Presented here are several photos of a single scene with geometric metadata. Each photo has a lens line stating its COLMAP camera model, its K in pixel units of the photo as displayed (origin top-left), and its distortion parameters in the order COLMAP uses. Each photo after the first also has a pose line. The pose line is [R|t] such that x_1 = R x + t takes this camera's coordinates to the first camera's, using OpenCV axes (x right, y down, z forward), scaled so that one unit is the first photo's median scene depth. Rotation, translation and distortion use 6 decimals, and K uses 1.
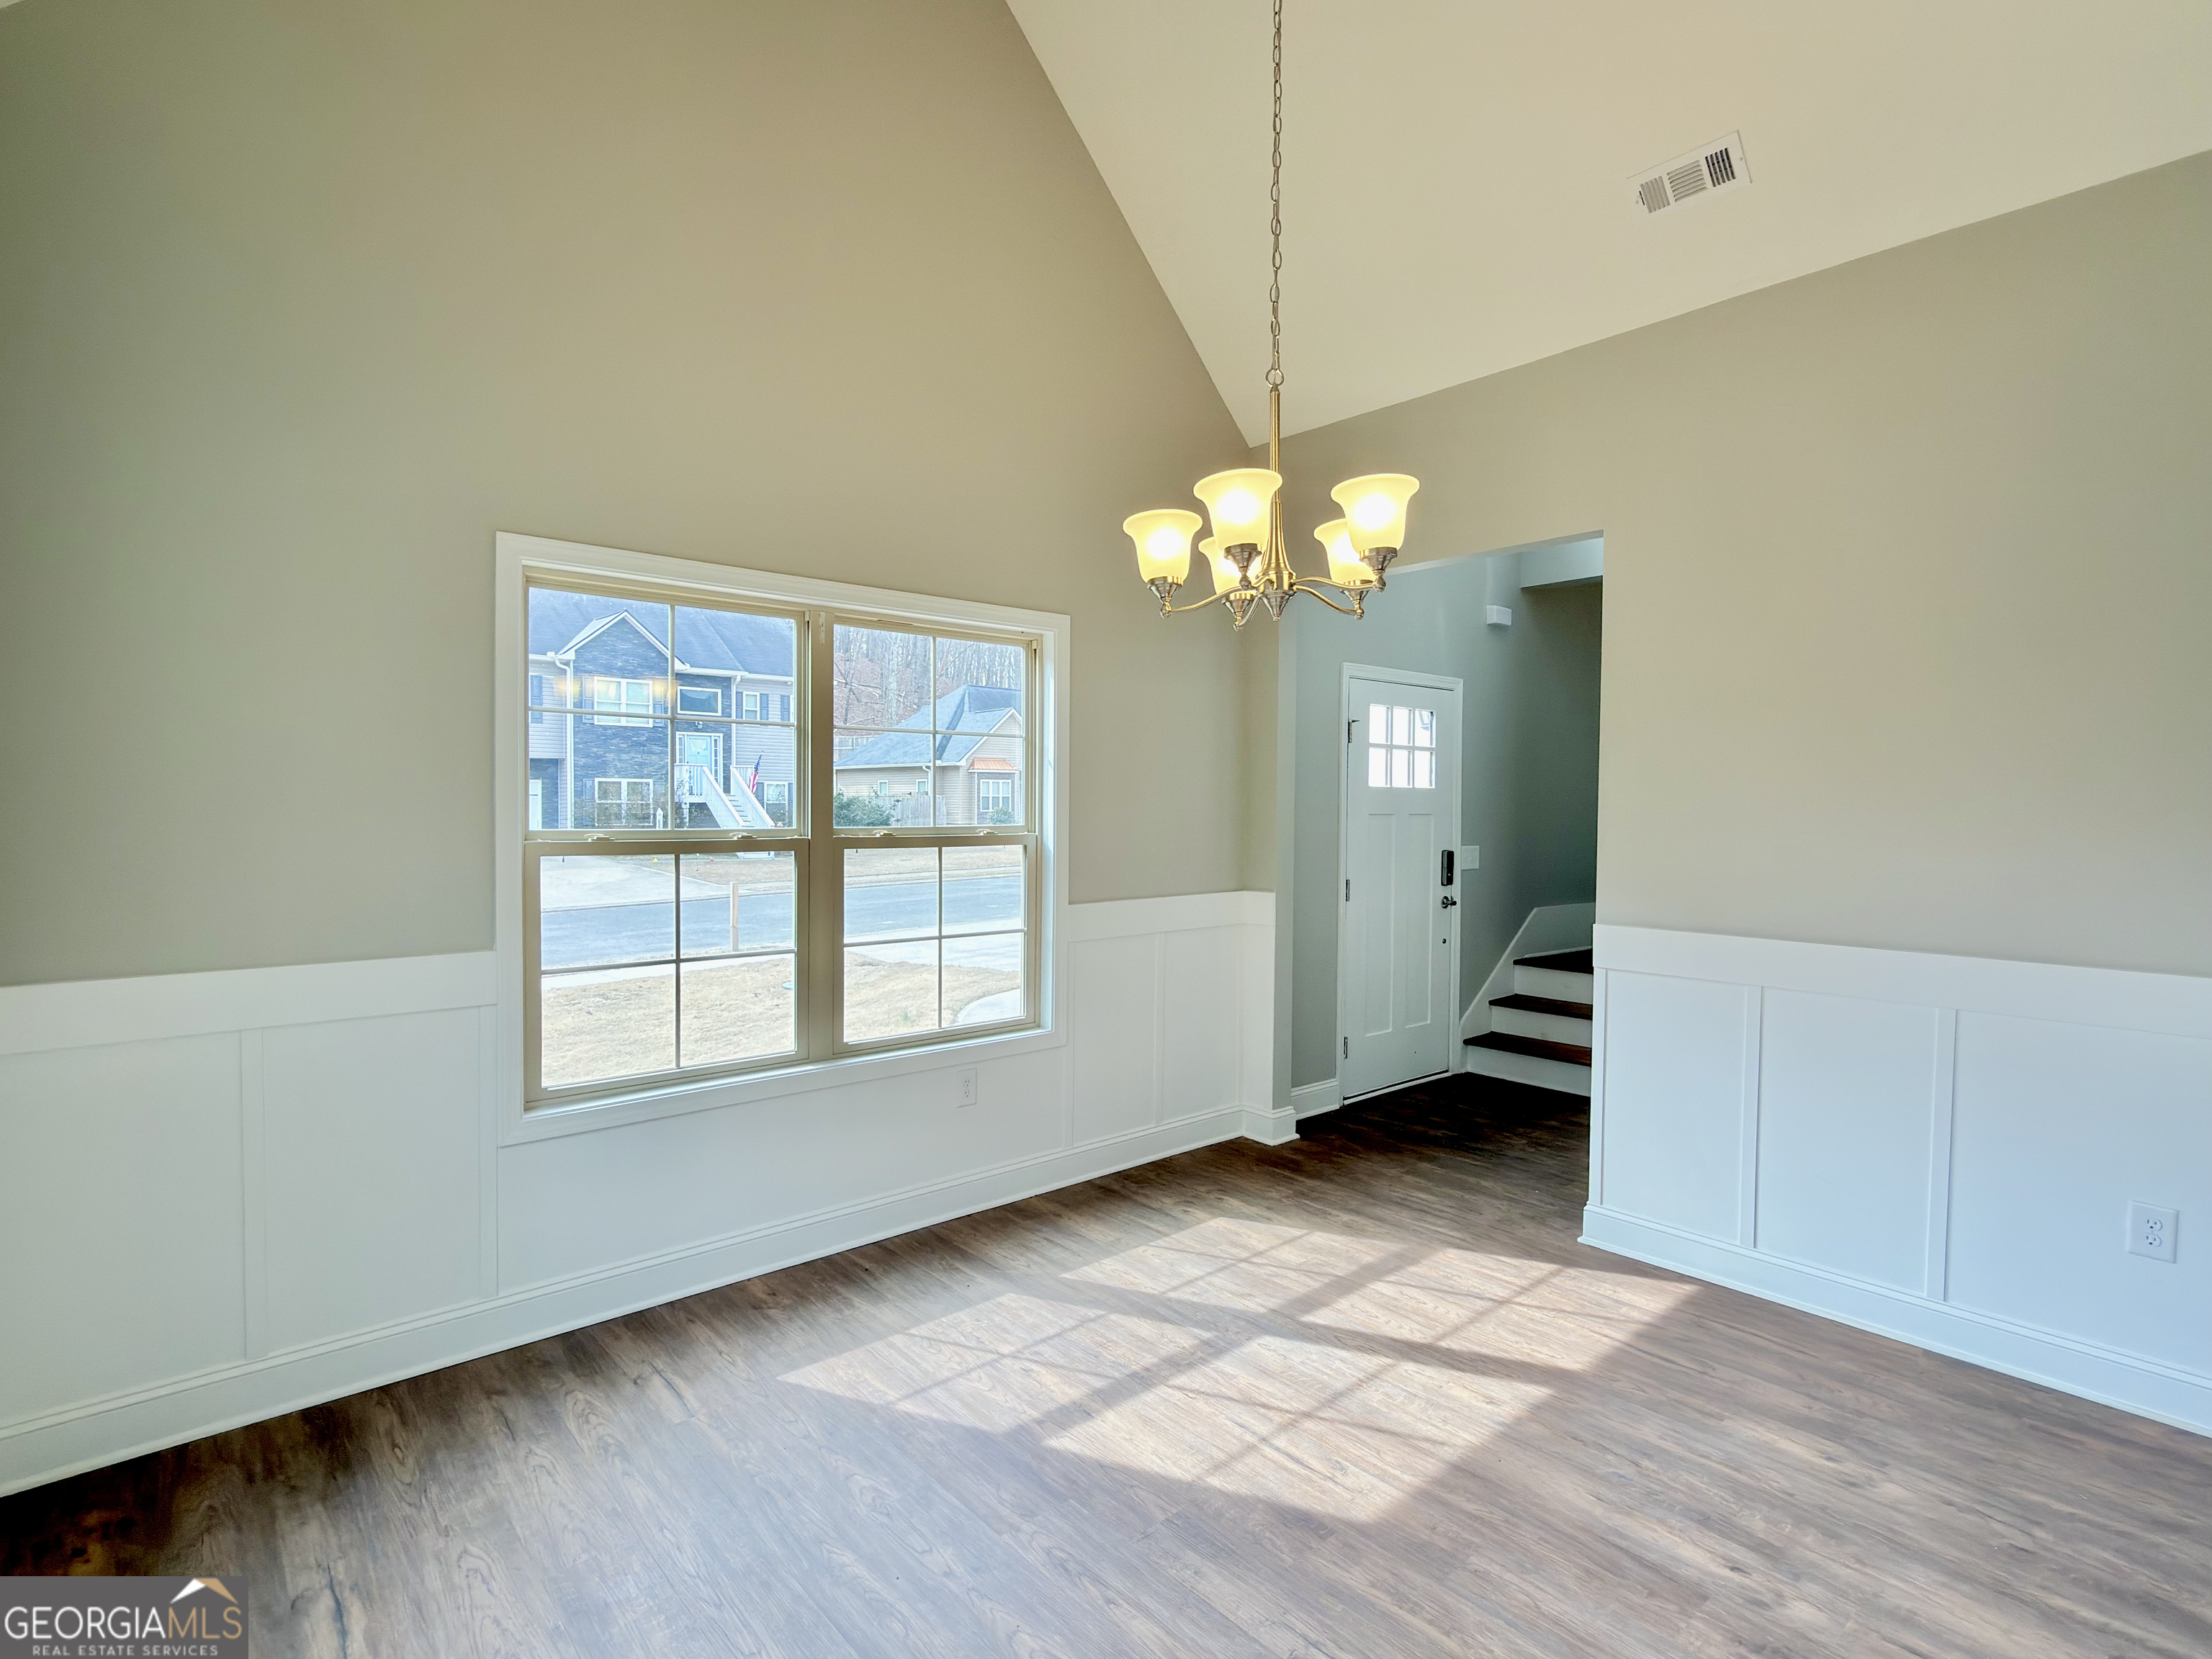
lens RADIAL K [[1098.2, 0, 1115.3], [0, 1098.2, 827.1], [0, 0, 1]] dist [-0.000067, -0.000861]
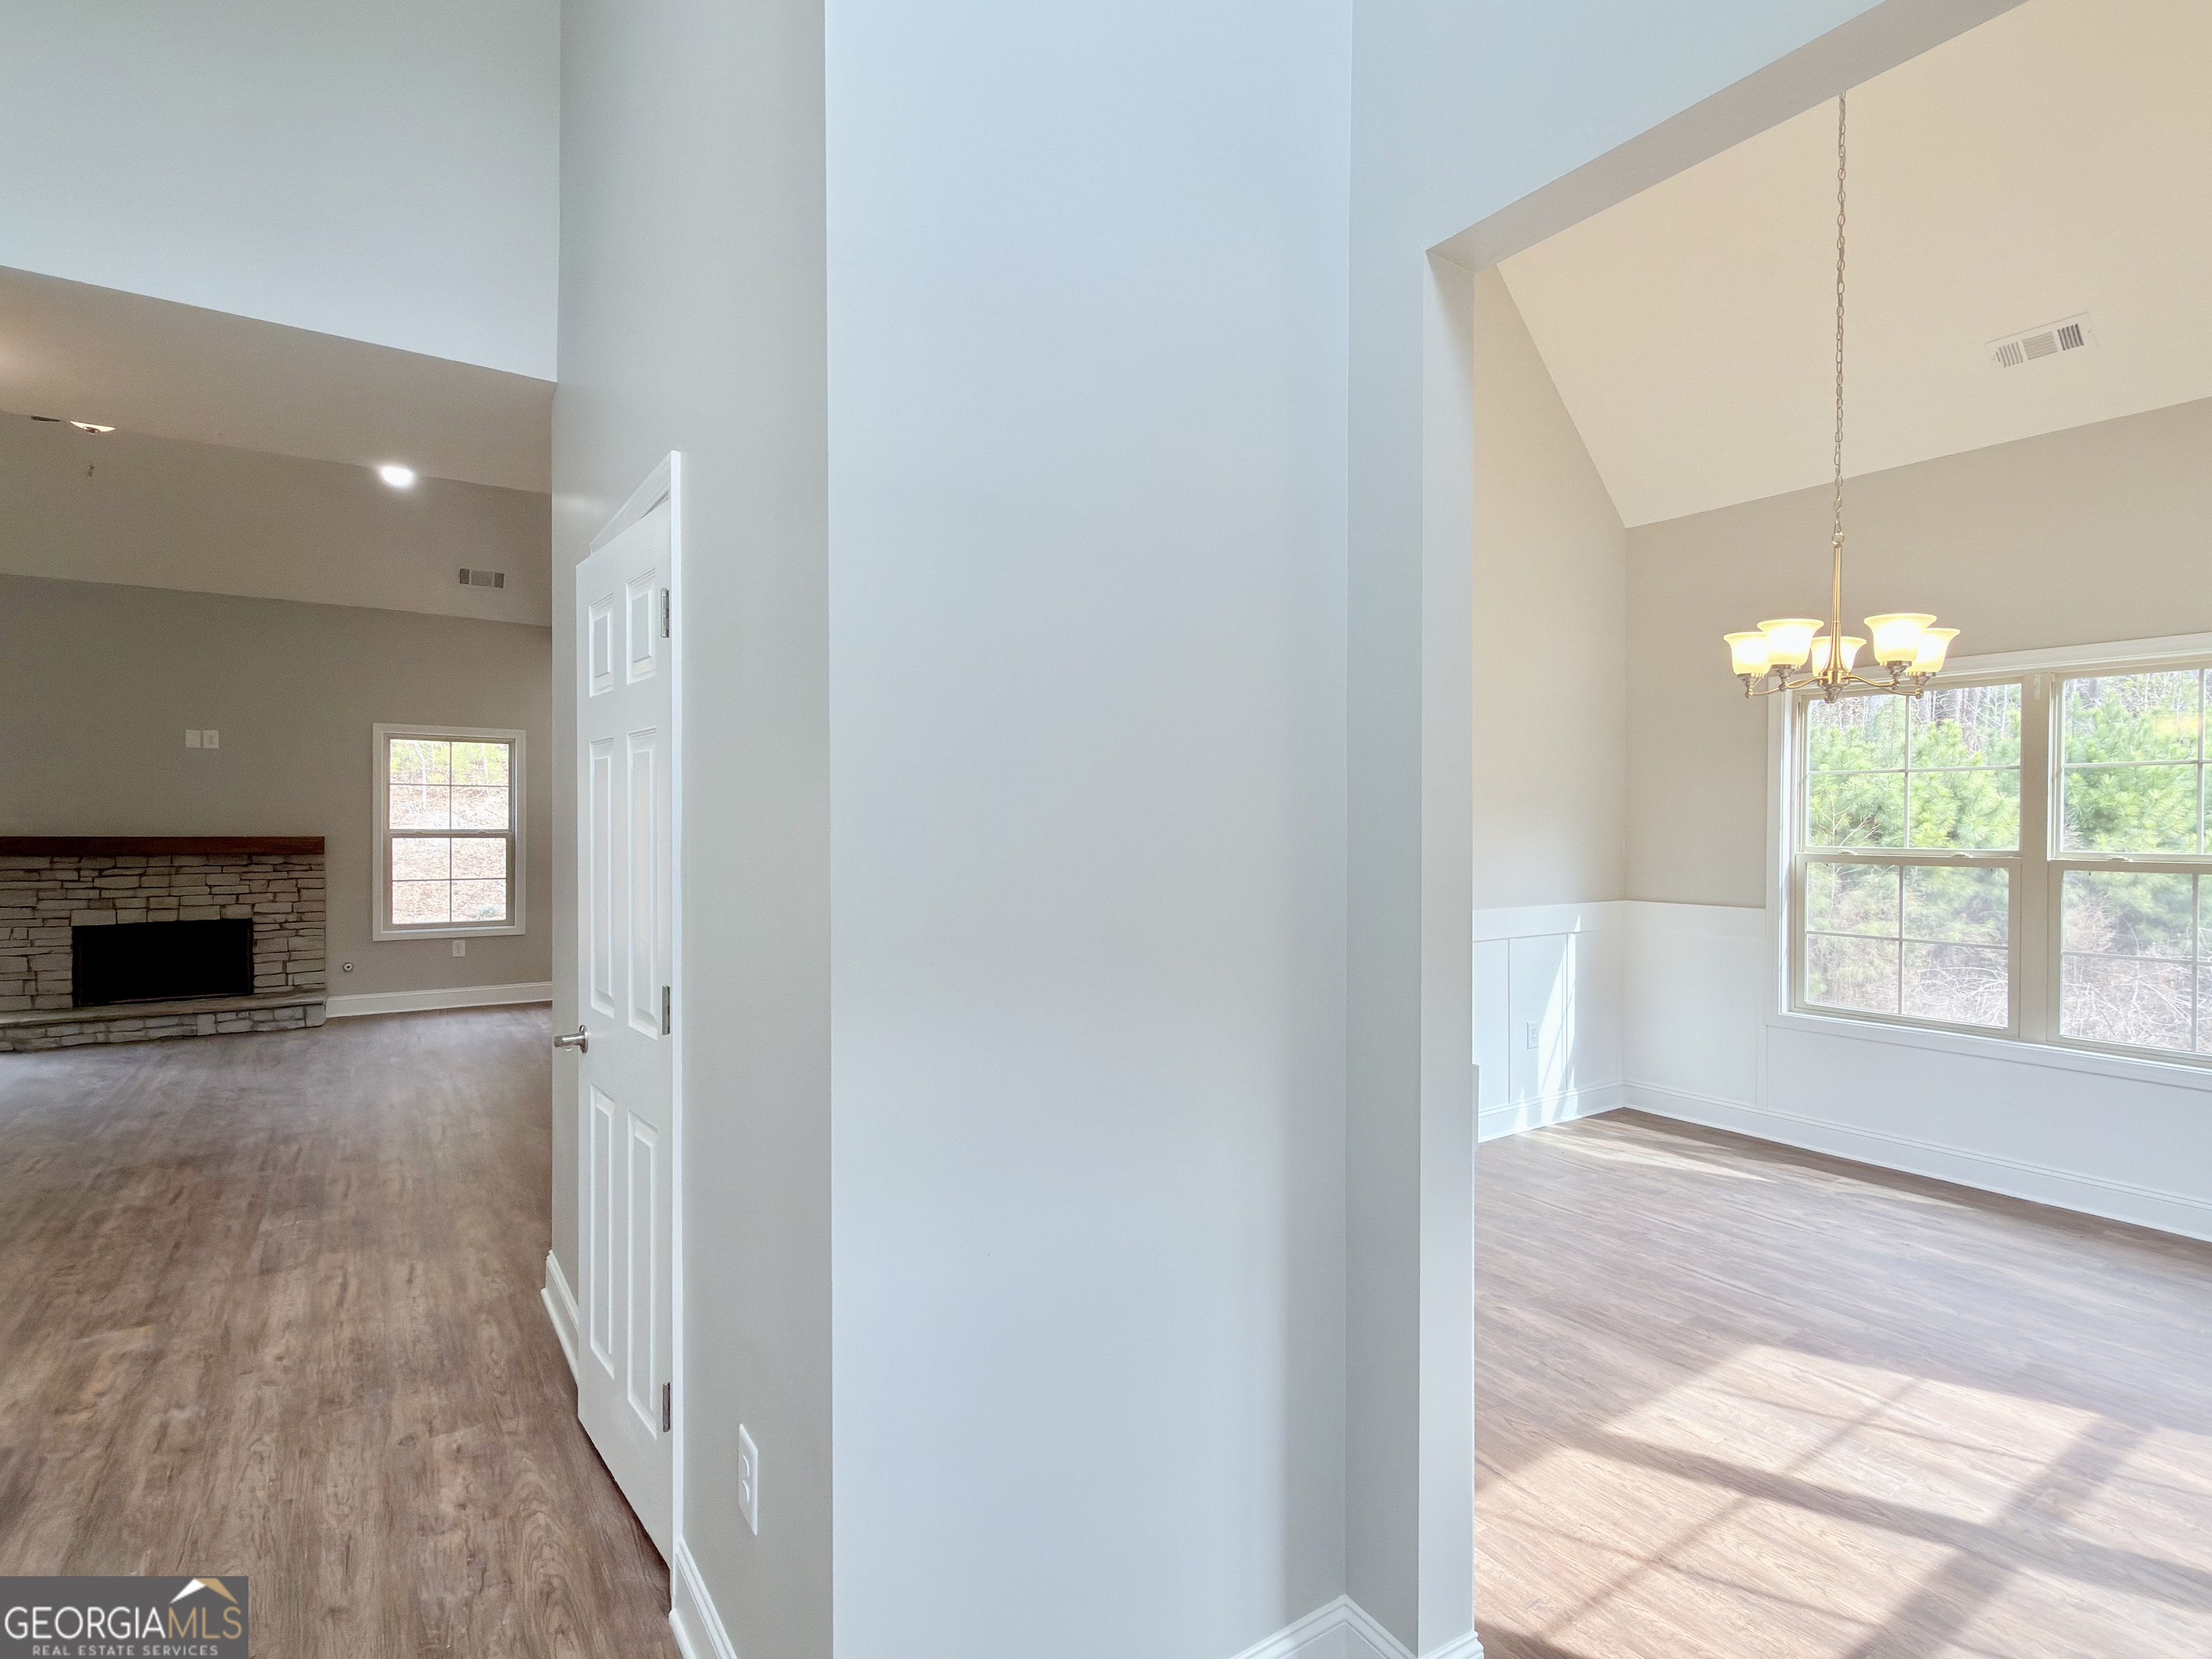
lens RADIAL K [[1098.2, 0, 1110.1], [0, 1098.2, 824.3], [0, 0, 1]] dist [-0.000067, -0.000861]
pose [[-0.992156, -0.009818, 0.124623, 0.699906], [-0.006973, 0.999705, 0.023246, -0.040797], [-0.124815, 0.022195, -0.991932, 1.961962]]
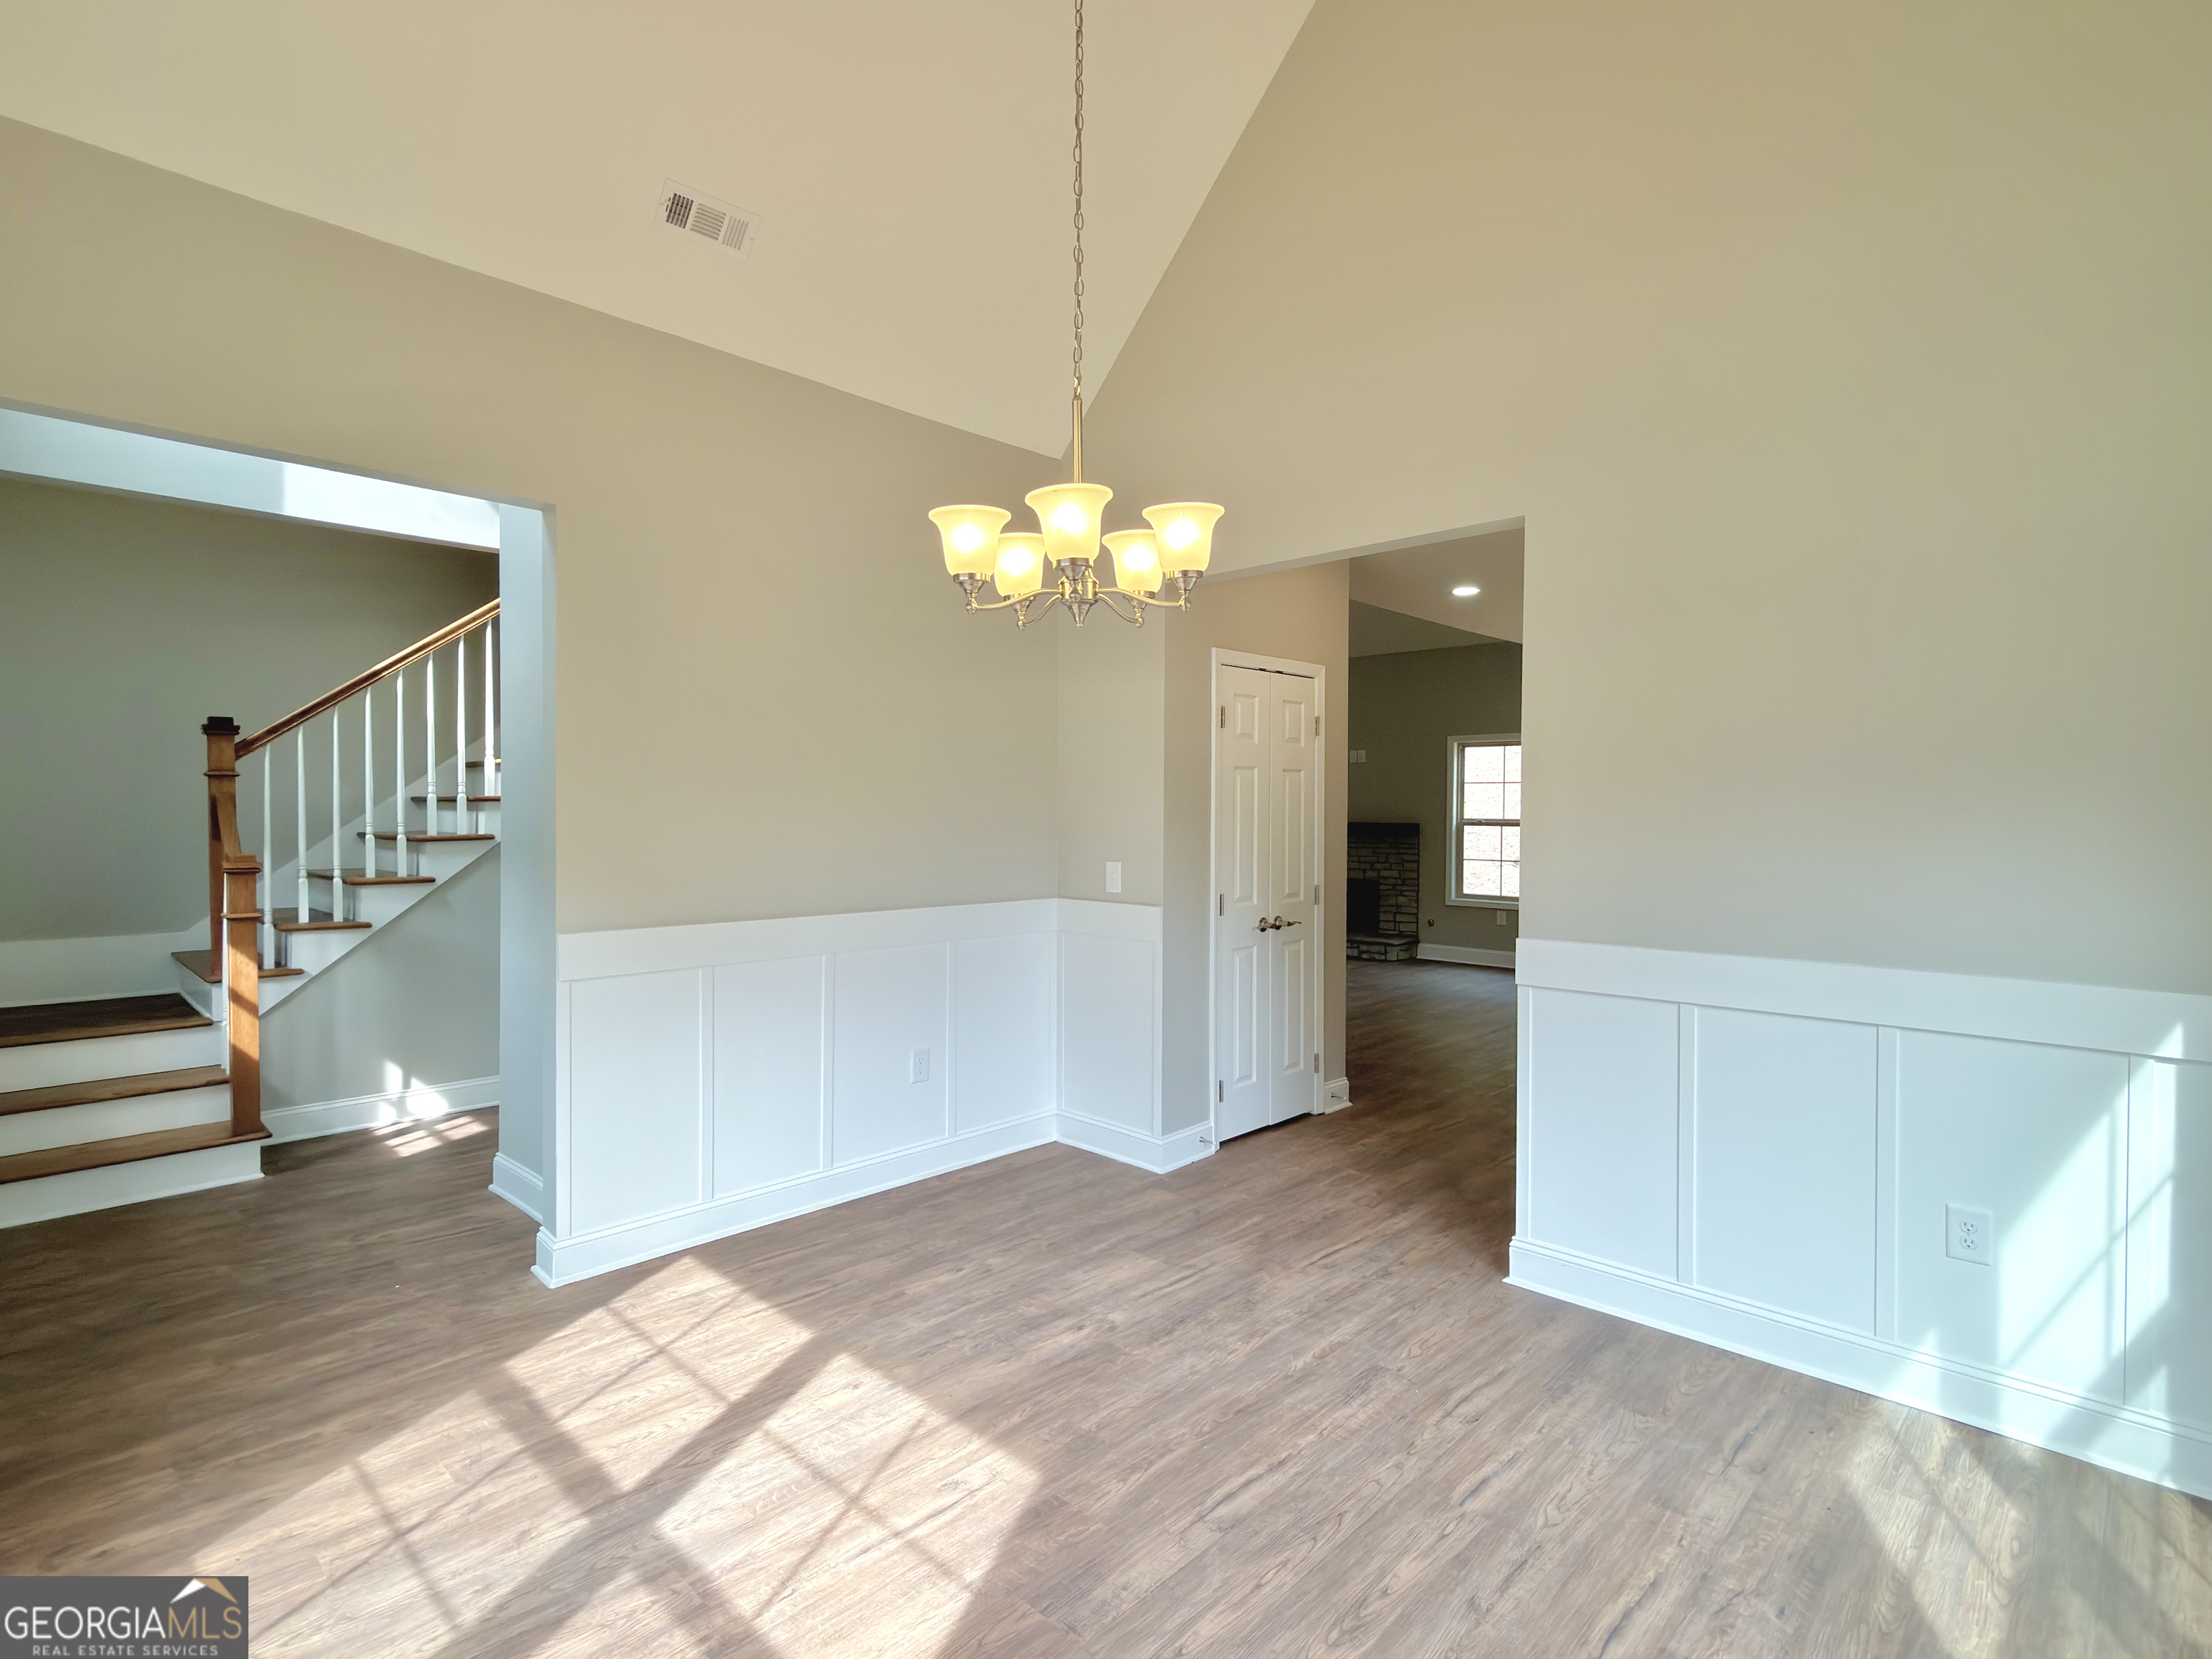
lens RADIAL K [[1098.2, 0, 1095.2], [0, 1098.2, 825.2], [0, 0, 1]] dist [-0.000067, -0.000861]
pose [[-0.081239, -0.019765, 0.996499, -0.663685], [0.015378, 0.999659, 0.021082, -0.020455], [-0.996576, 0.017037, -0.080907, 0.813104]]
